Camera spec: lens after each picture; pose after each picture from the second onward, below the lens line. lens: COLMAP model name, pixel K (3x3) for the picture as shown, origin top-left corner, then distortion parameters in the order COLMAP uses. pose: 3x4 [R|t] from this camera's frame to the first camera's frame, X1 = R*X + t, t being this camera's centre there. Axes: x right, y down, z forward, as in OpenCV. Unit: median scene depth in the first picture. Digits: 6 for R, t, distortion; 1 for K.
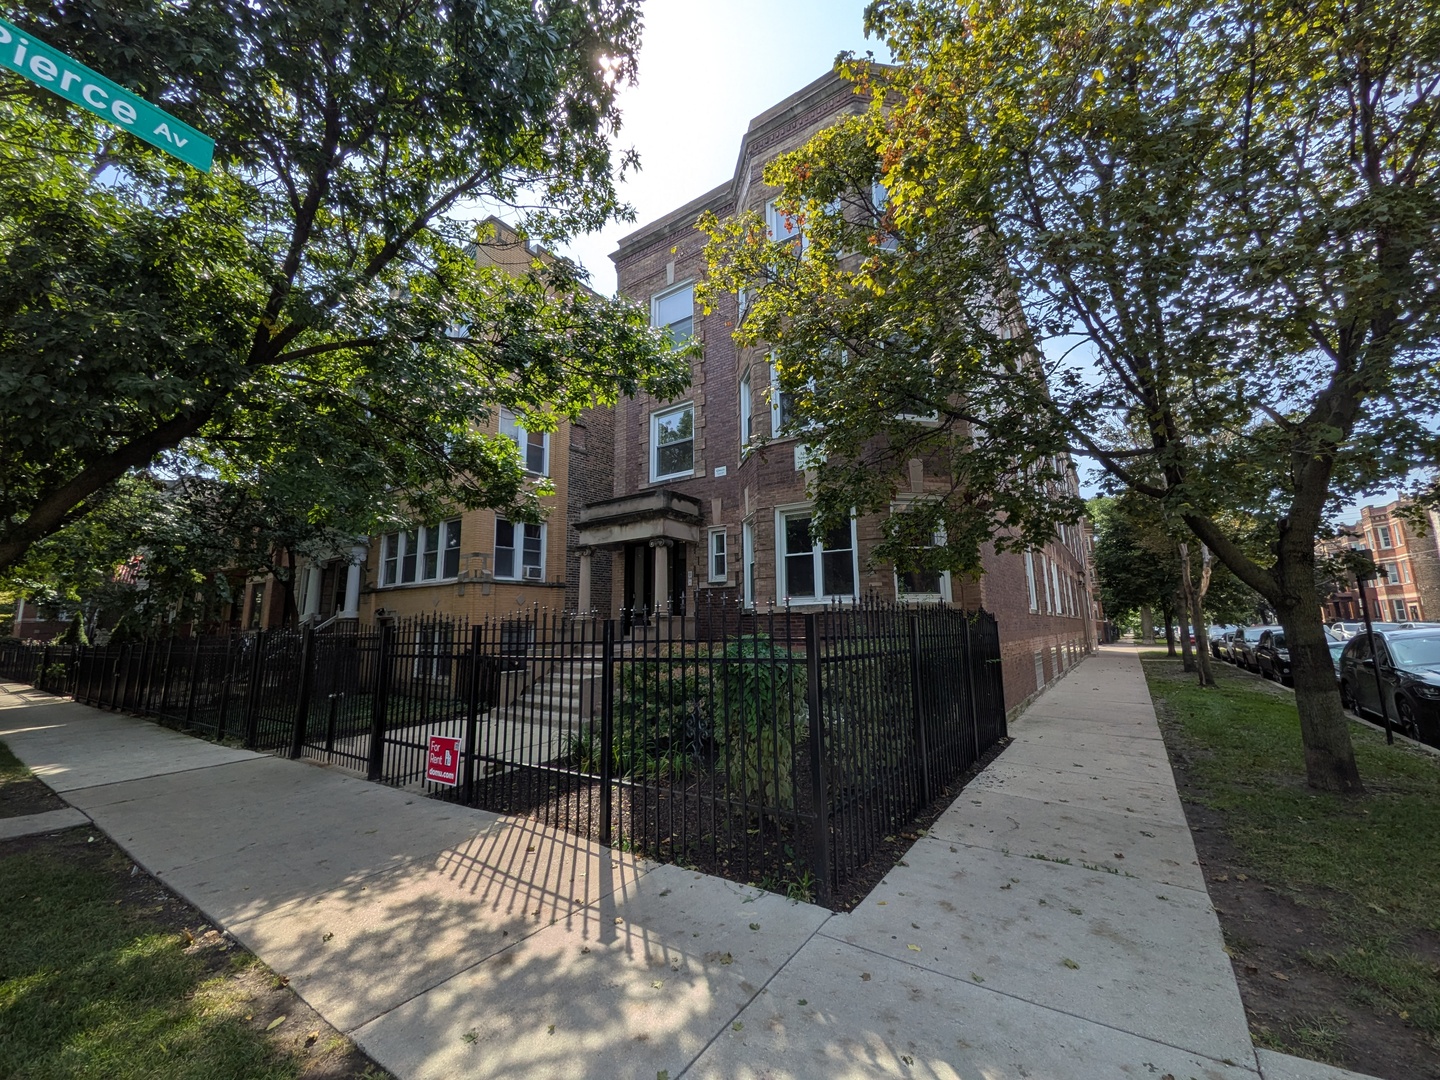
lens RADIAL K [[567.3, 0, 716.1], [0, 567.3, 539.1], [0, 0, 1]] dist [0.008424, -0.002598]
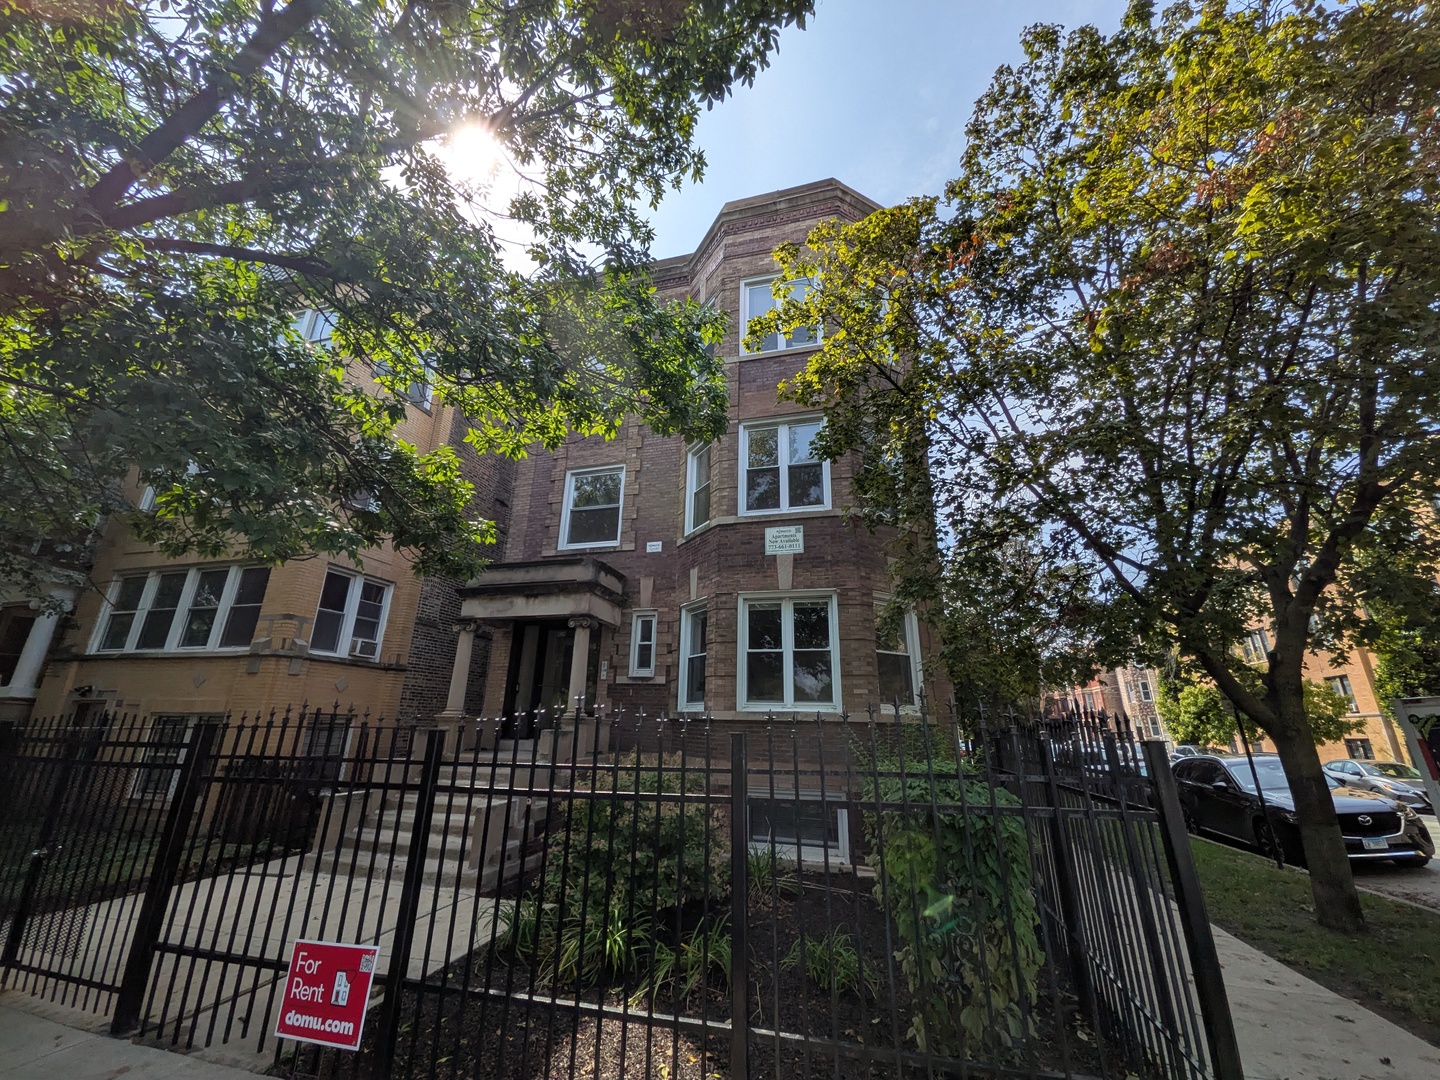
lens RADIAL K [[567.3, 0, 717.9], [0, 567.3, 541.7], [0, 0, 1]] dist [0.008424, -0.002598]
pose [[0.938623, 0.137757, 0.316243, -0.179172], [-0.083727, 0.980363, -0.178545, 0.020176], [-0.334629, 0.141108, 0.931725, 0.159352]]
